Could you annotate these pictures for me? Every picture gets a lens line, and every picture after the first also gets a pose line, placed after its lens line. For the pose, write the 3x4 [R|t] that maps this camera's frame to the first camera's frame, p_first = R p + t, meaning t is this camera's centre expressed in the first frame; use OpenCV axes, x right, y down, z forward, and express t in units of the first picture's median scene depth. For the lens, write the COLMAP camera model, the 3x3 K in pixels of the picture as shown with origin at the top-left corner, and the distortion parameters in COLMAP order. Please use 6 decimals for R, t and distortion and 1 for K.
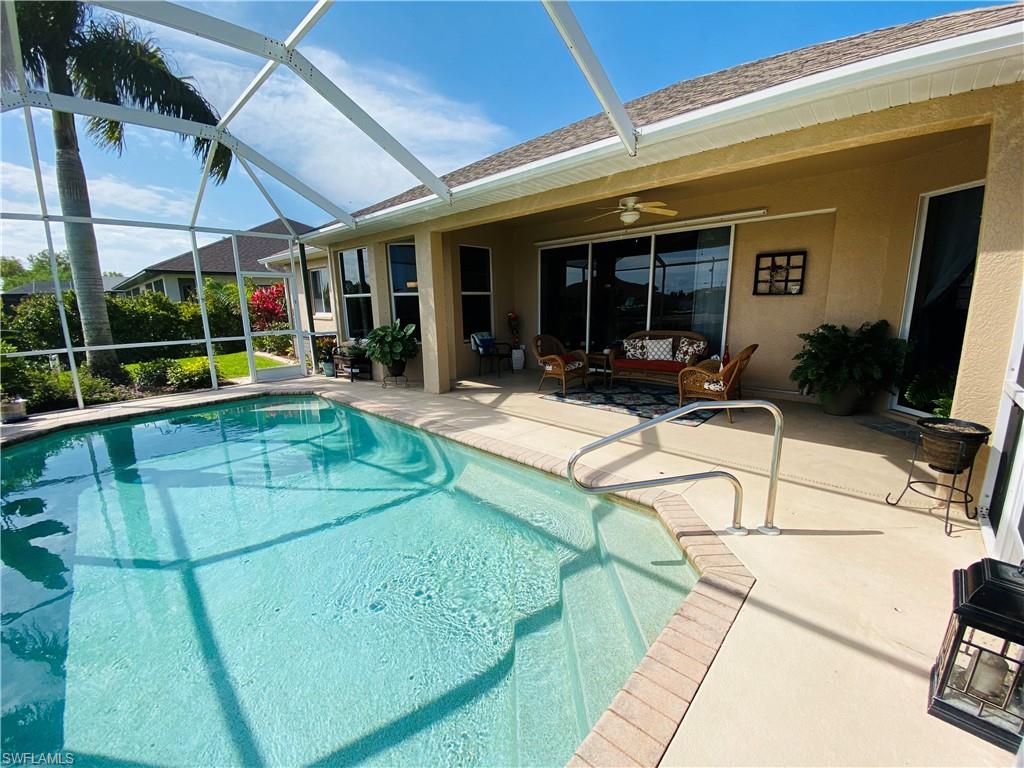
lens RADIAL K [[413.8, 0, 512.3], [0, 413.8, 374.9], [0, 0, 1]] dist [-0.003868, -0.000318]
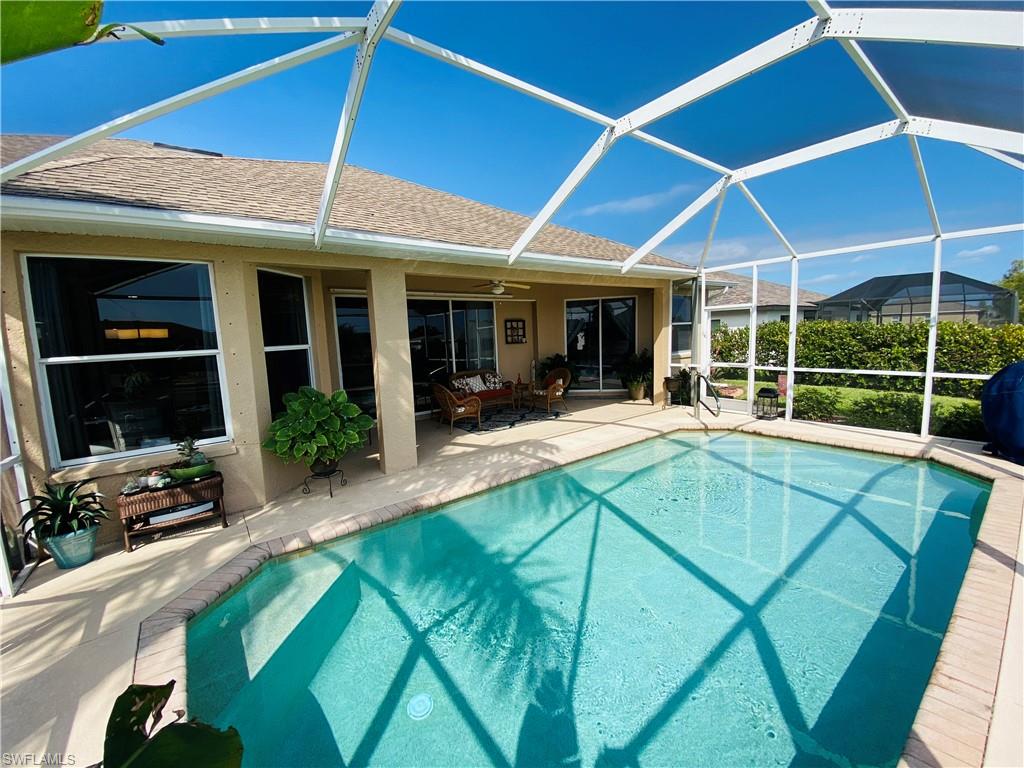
lens RADIAL K [[413.8, 0, 514.2], [0, 413.8, 379.8], [0, 0, 1]] dist [-0.003868, -0.000318]
pose [[0.075133, -0.089628, 0.993137, -1.139633], [0.219023, 0.973115, 0.071251, -0.168791], [-0.972823, 0.212167, 0.092744, 0.874384]]
